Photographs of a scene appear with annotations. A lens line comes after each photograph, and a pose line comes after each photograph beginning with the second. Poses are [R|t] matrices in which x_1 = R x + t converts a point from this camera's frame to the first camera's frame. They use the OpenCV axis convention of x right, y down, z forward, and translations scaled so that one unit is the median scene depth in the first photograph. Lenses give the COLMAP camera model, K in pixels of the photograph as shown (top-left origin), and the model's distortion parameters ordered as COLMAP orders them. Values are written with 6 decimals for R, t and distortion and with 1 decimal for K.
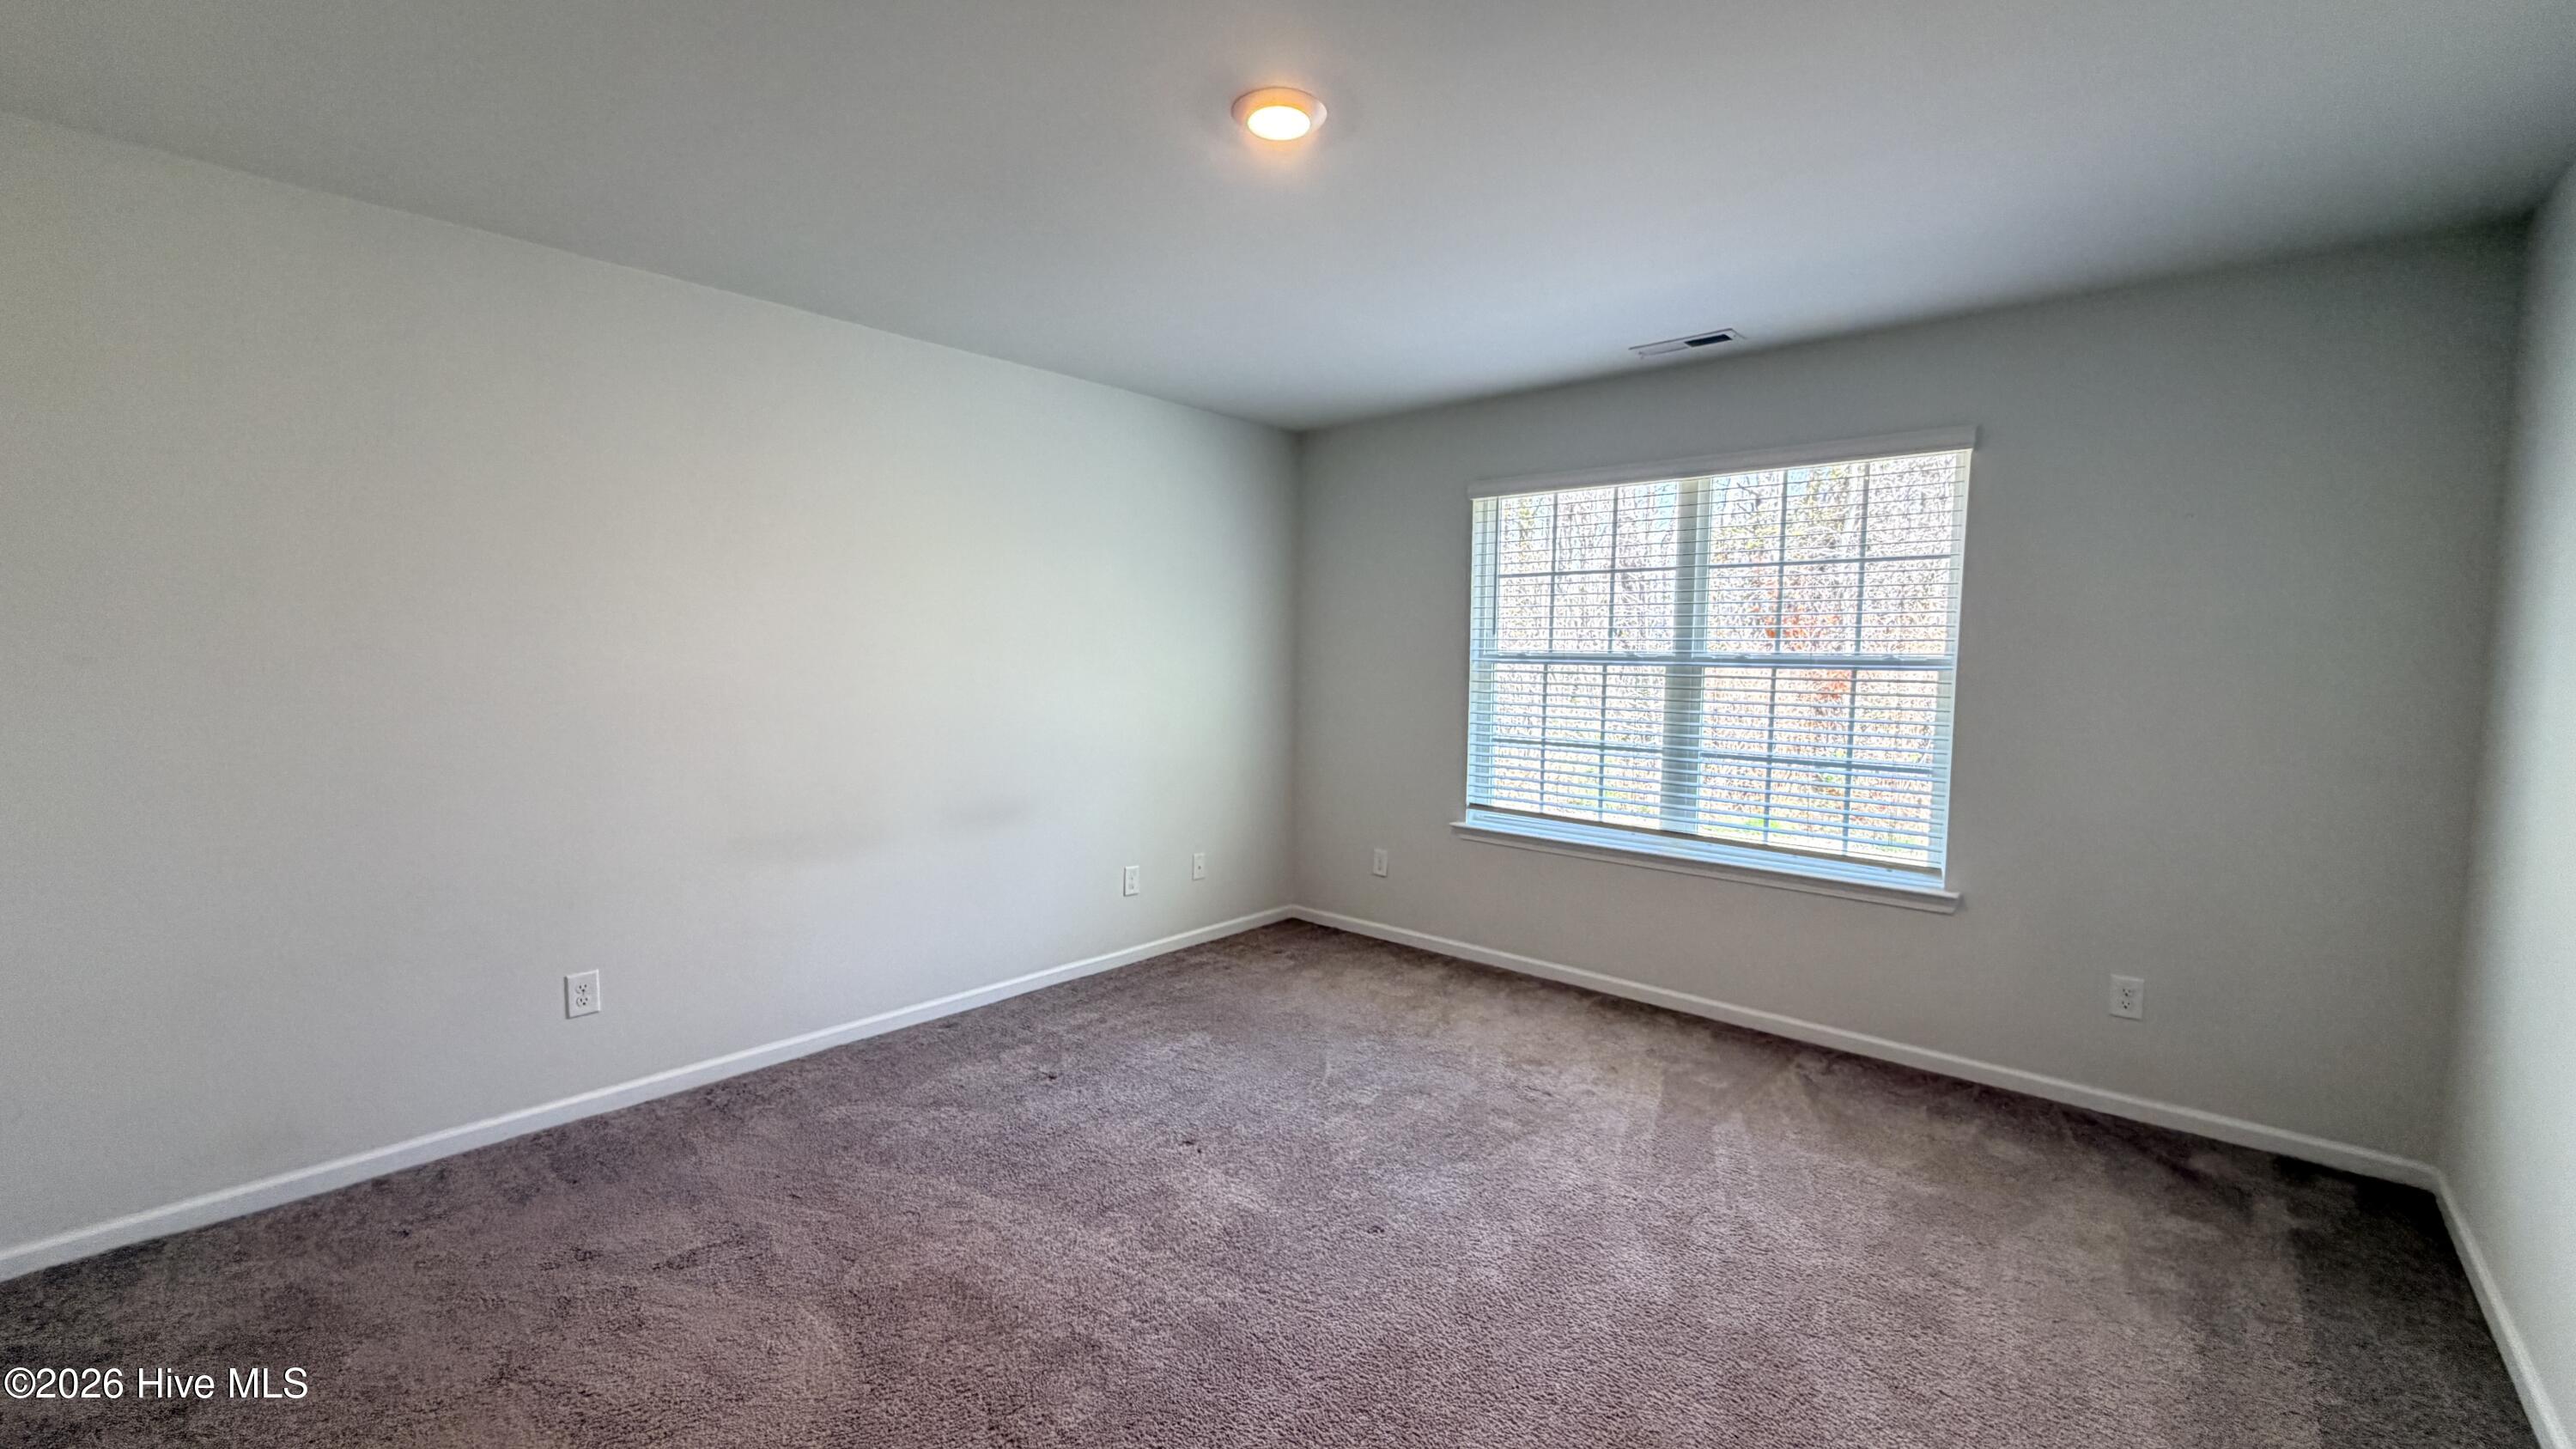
lens RADIAL K [[976.0, 0, 1302.1], [0, 976.0, 726.5], [0, 0, 1]] dist [-0.000692, 0.000260]
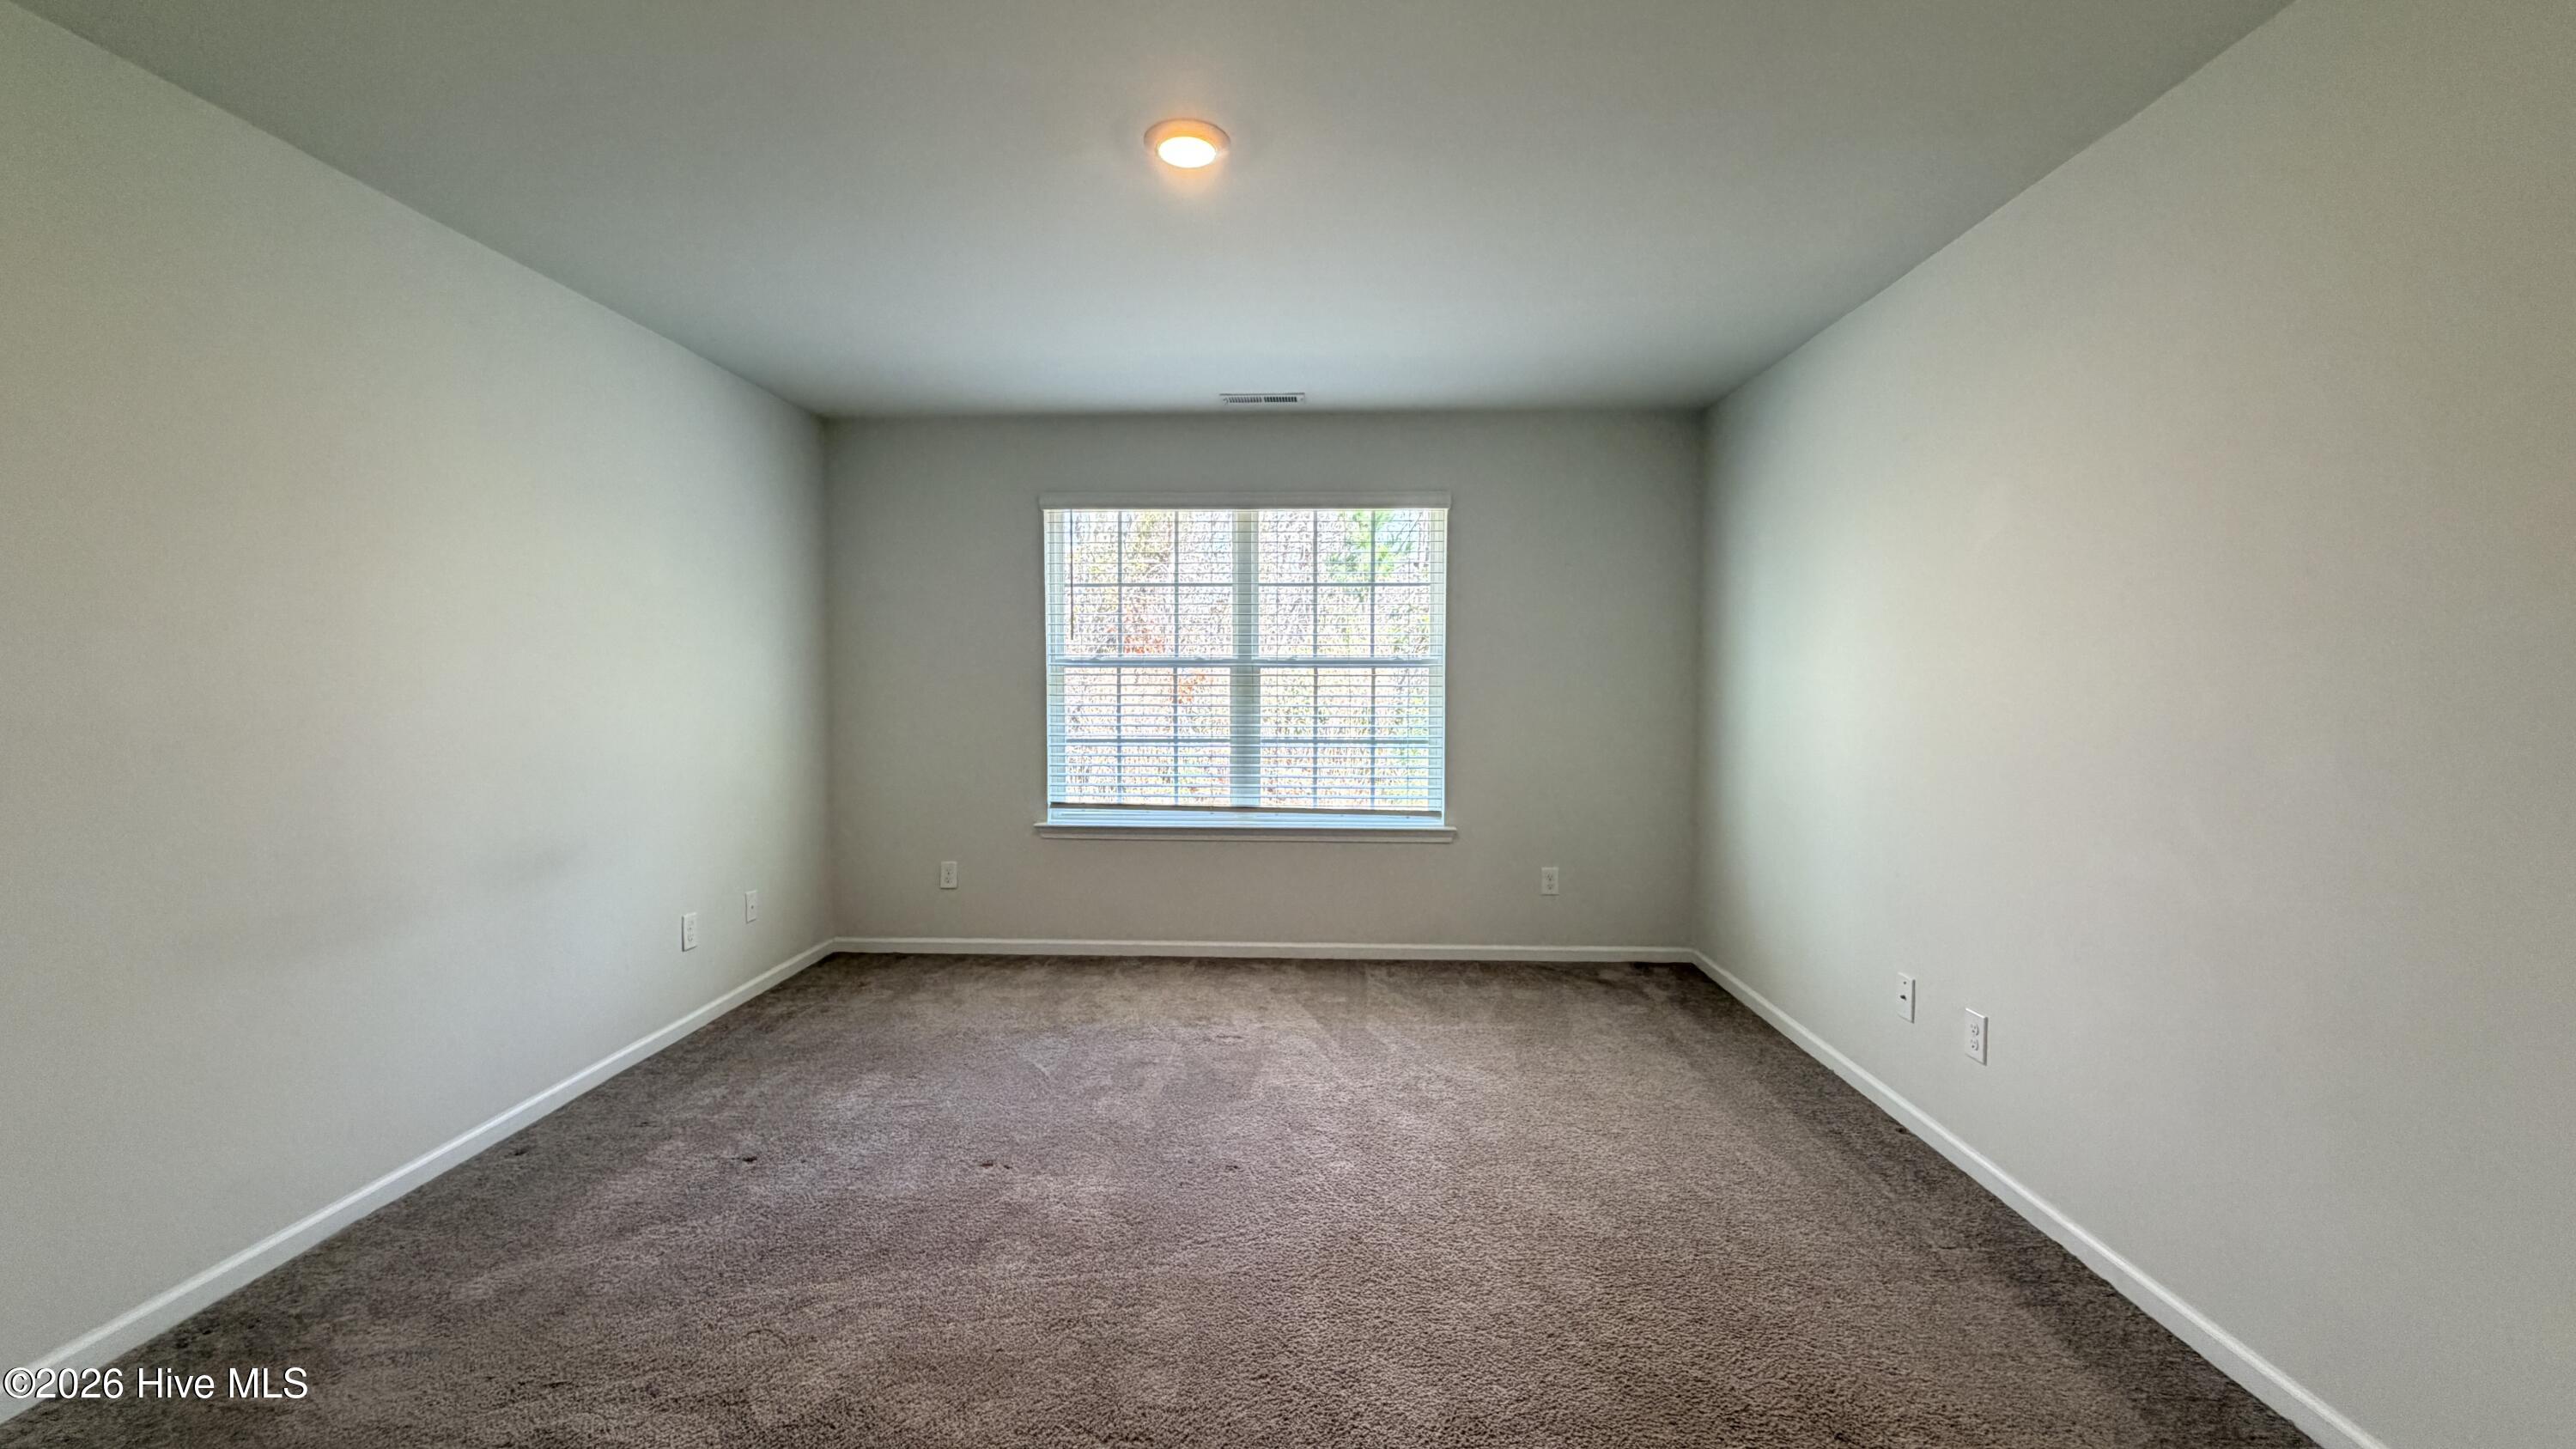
lens RADIAL K [[976.0, 0, 1262.2], [0, 976.0, 718.2], [0, 0, 1]] dist [-0.000692, 0.000260]
pose [[0.795878, -0.039412, 0.604173, -0.336245], [0.053319, 0.998565, -0.005098, 0.008112], [-0.603105, 0.036271, 0.796837, 0.047357]]
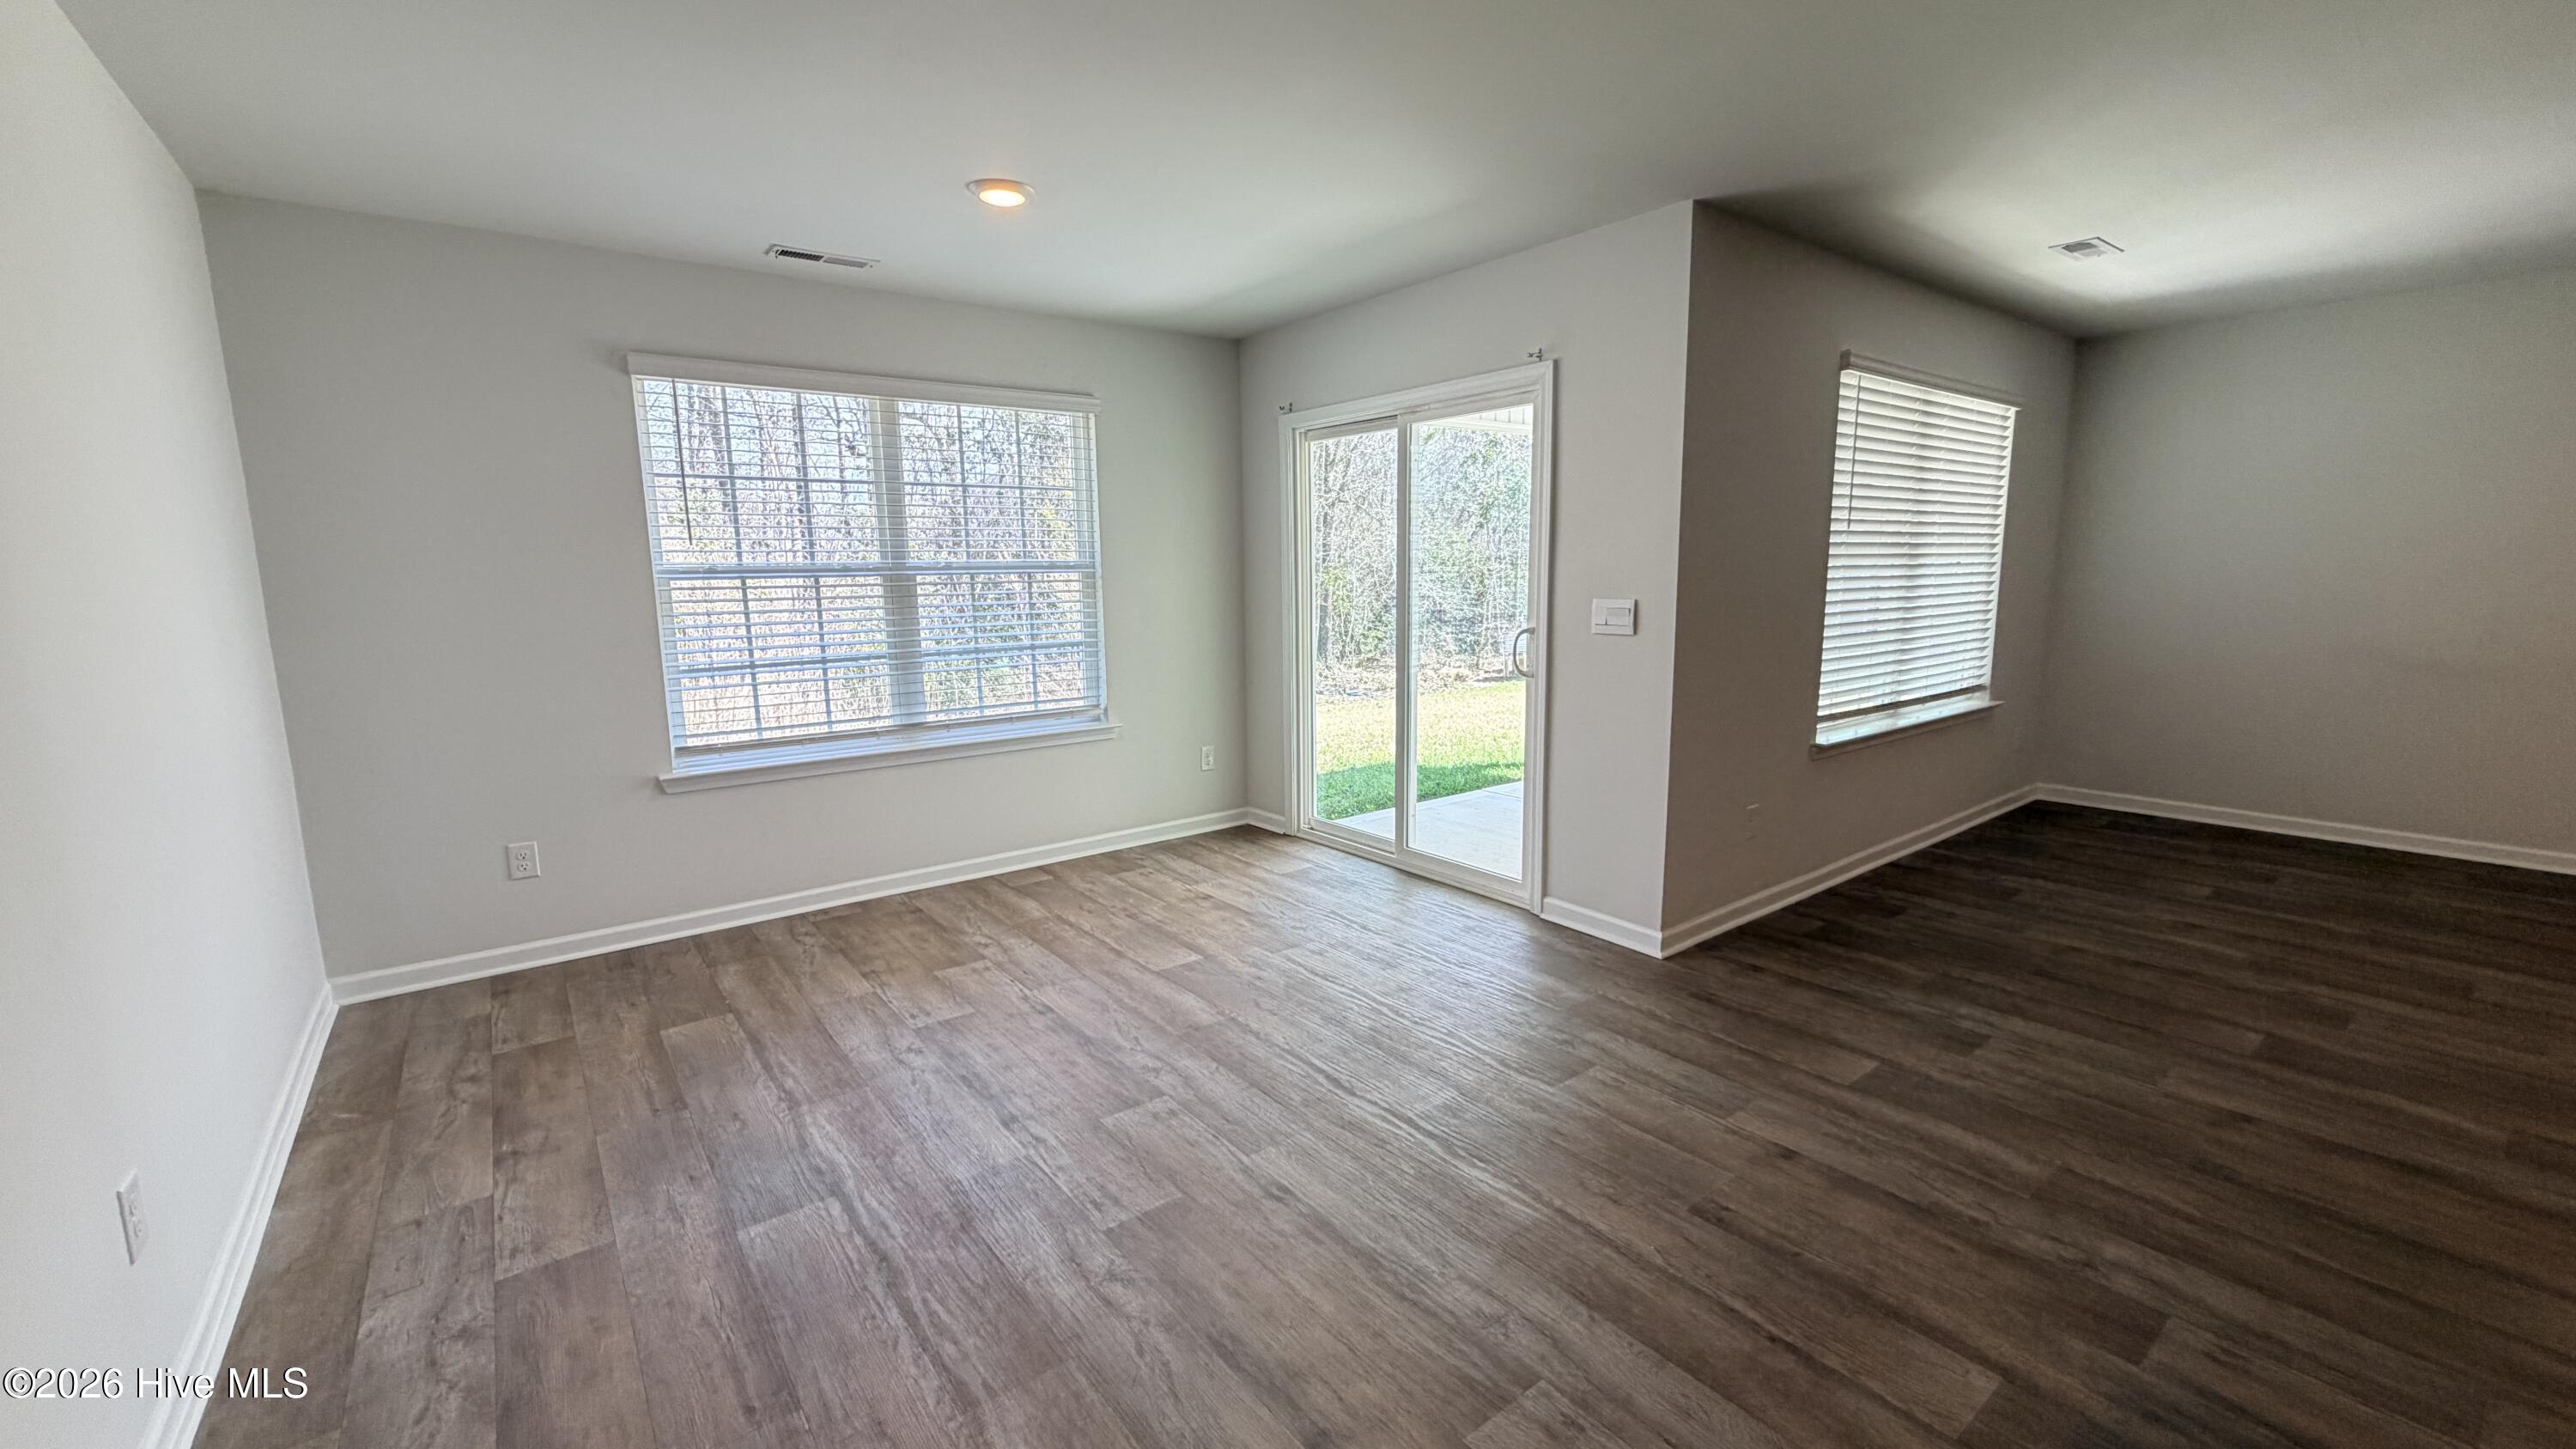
lens RADIAL K [[1024.2, 0, 1279.9], [0, 1024.2, 724.9], [0, 0, 1]] dist [-0.002102, 0.001021]
pose [[0.203001, -0.161418, 0.965782, -0.703450], [0.095093, 0.984906, 0.144626, -0.023832], [-0.974550, 0.062480, 0.215287, 0.379897]]
